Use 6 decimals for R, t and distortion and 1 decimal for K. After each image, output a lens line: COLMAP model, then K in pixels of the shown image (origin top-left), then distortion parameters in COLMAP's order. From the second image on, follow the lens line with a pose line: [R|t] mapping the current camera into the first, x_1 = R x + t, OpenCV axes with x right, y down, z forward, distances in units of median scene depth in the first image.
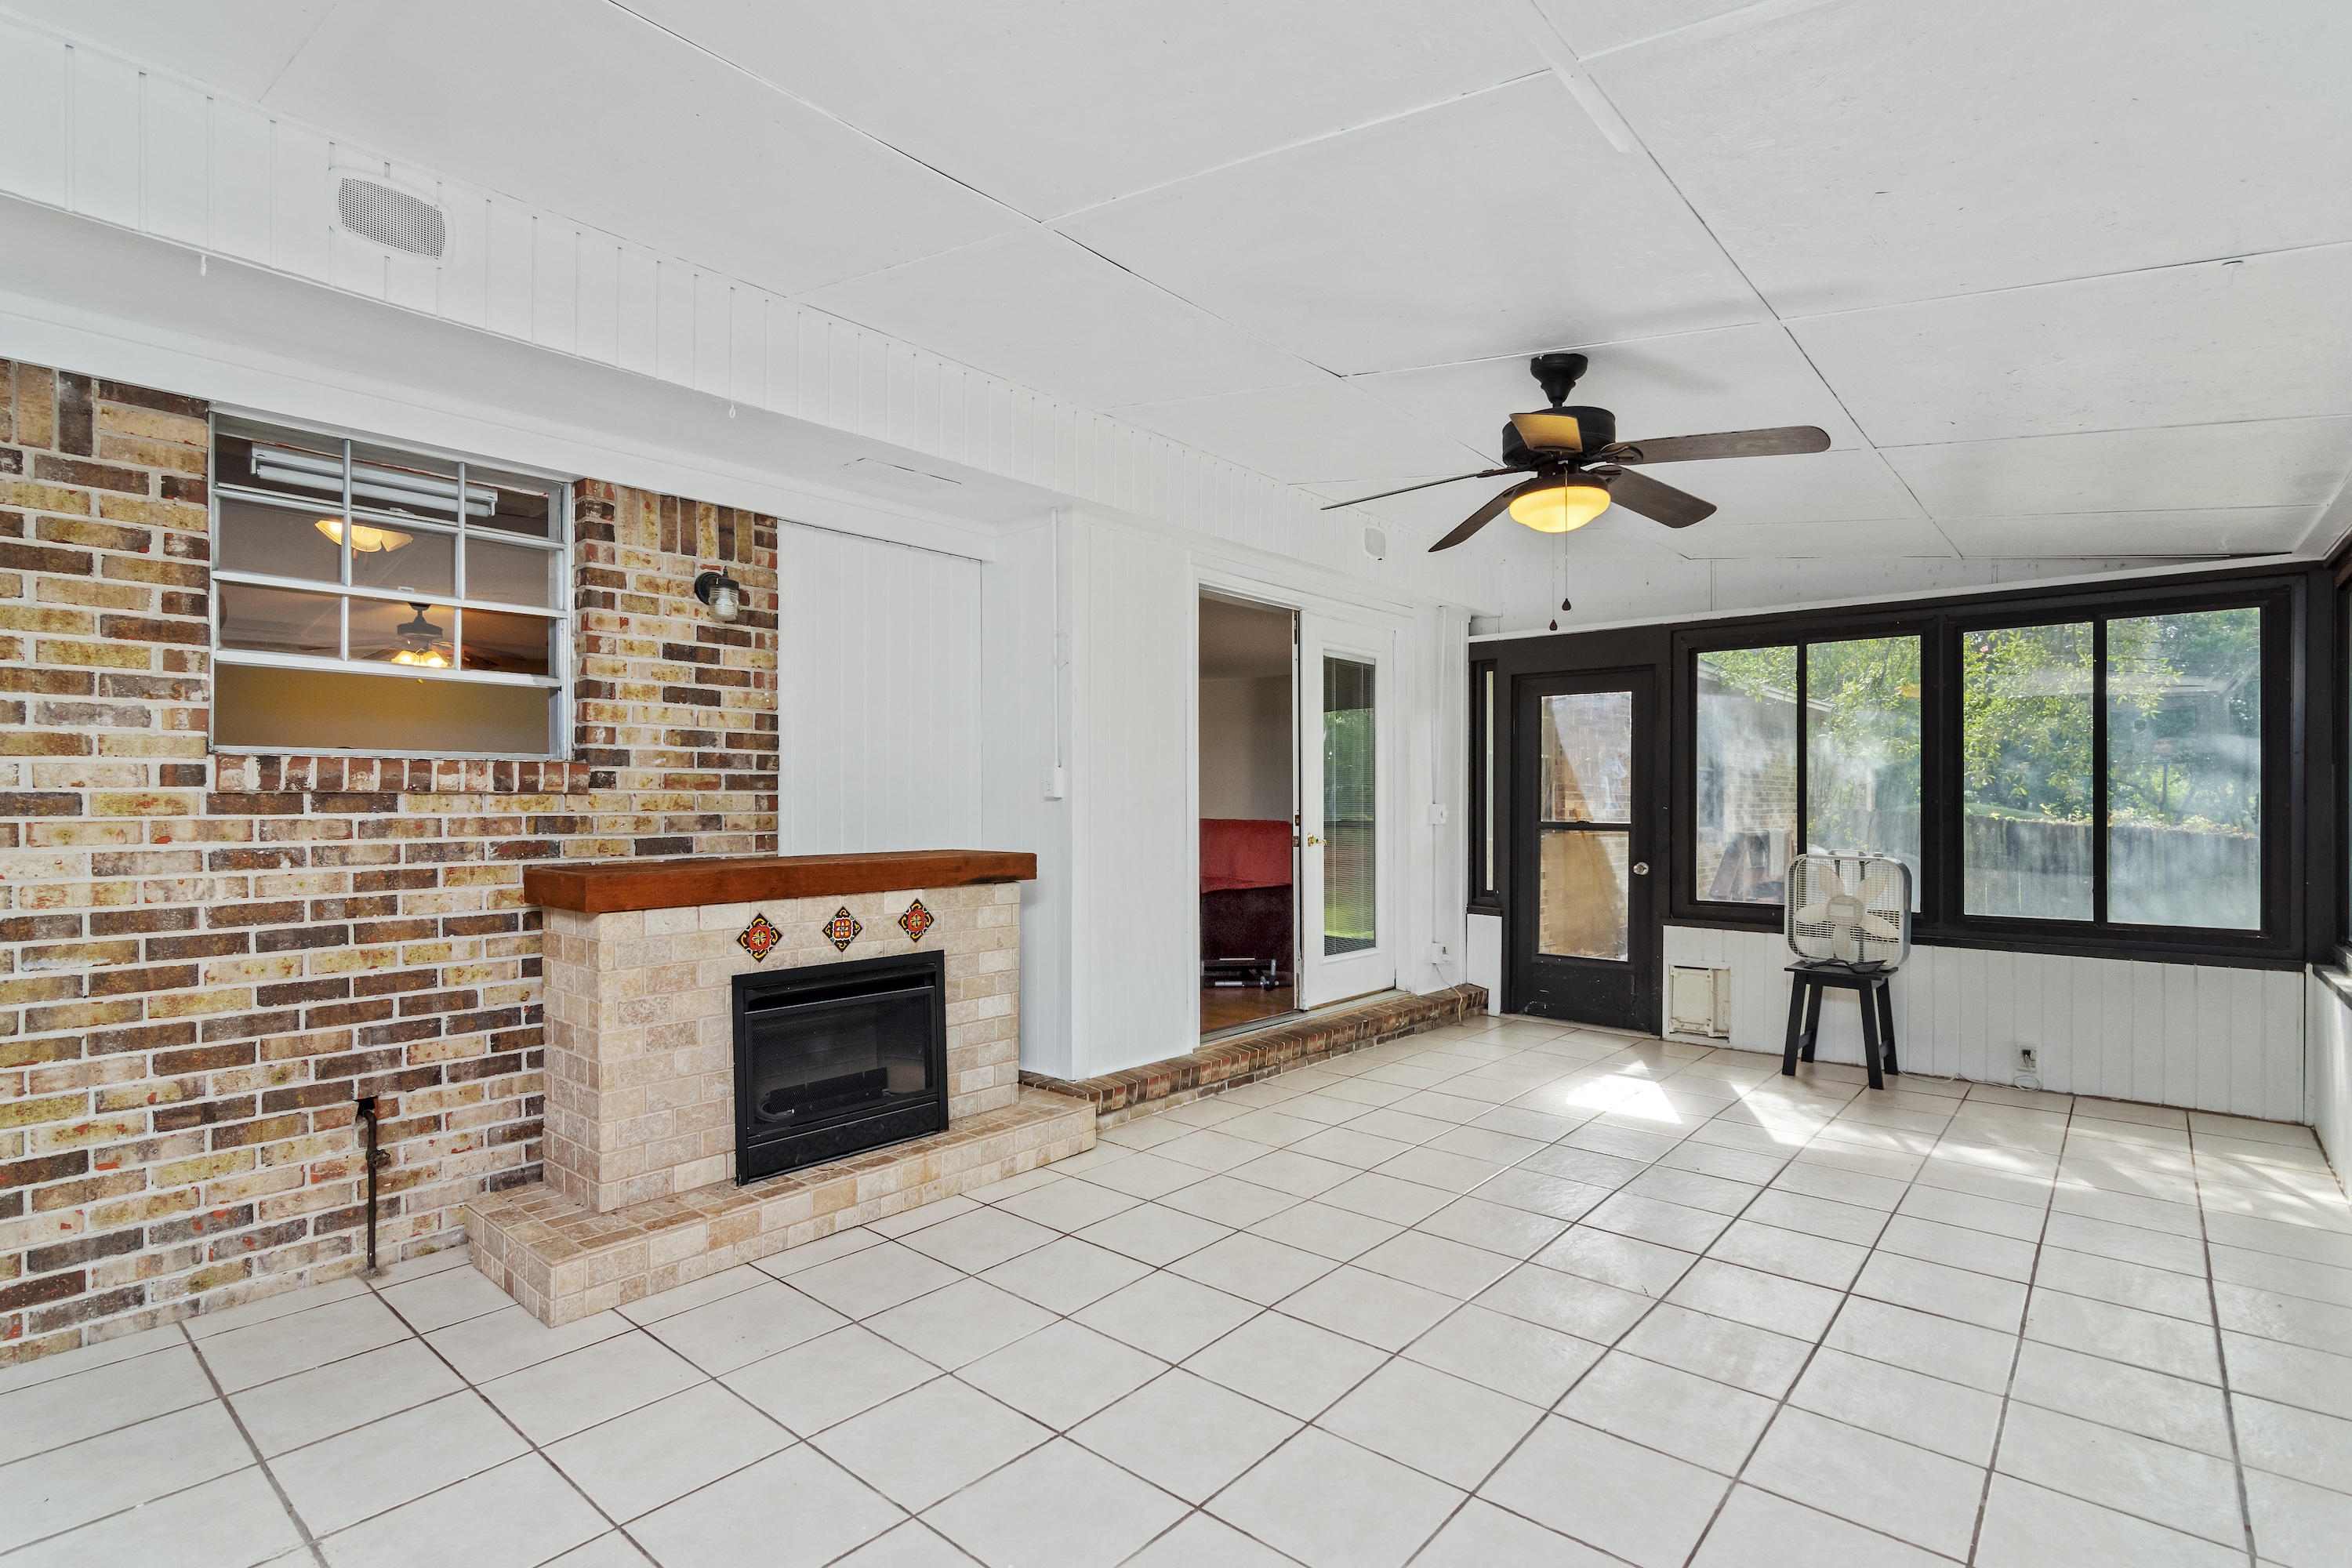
lens RADIAL K [[1140.2, 0, 1170.7], [0, 1140.2, 807.4], [0, 0, 1]] dist [0.001303, 0.001107]
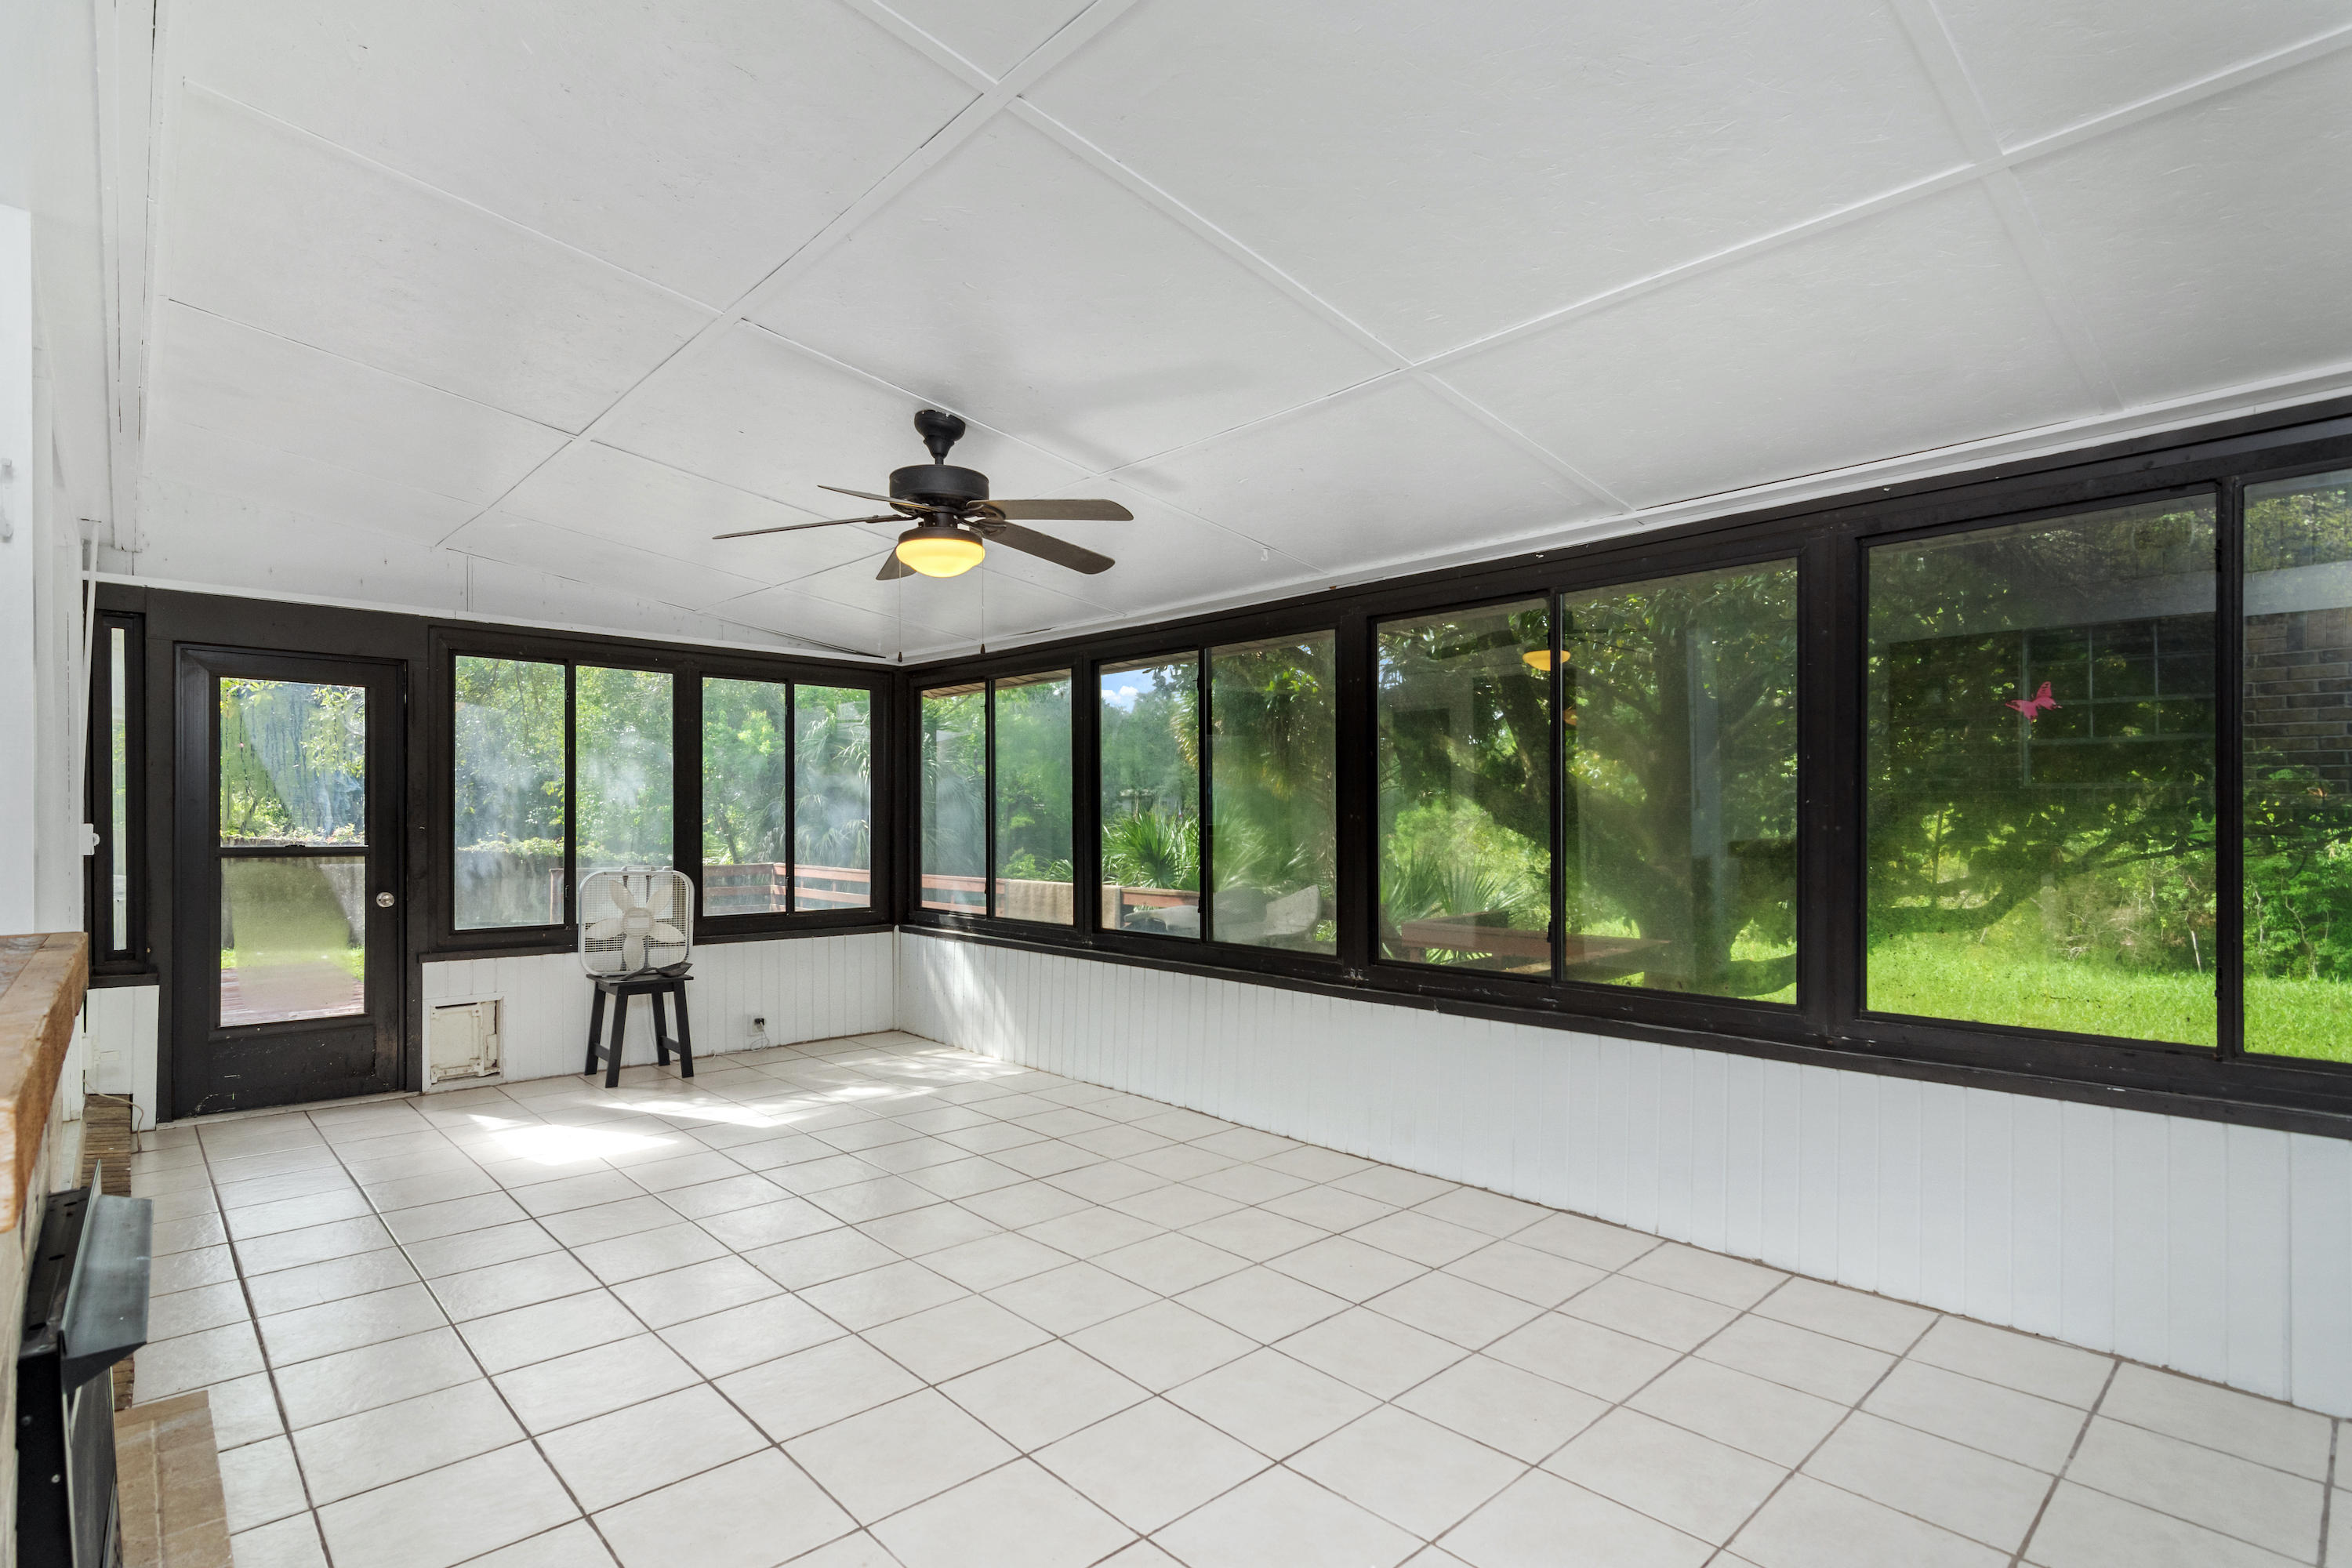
lens RADIAL K [[1145.2, 0, 1173.7], [0, 1145.2, 825.8], [0, 0, 1]] dist [-0.001083, 0.000519]
pose [[0.101409, -0.004384, 0.994835, -0.419826], [0.003067, 0.999987, 0.004094, -0.002893], [-0.994840, 0.002636, 0.101421, 0.384250]]
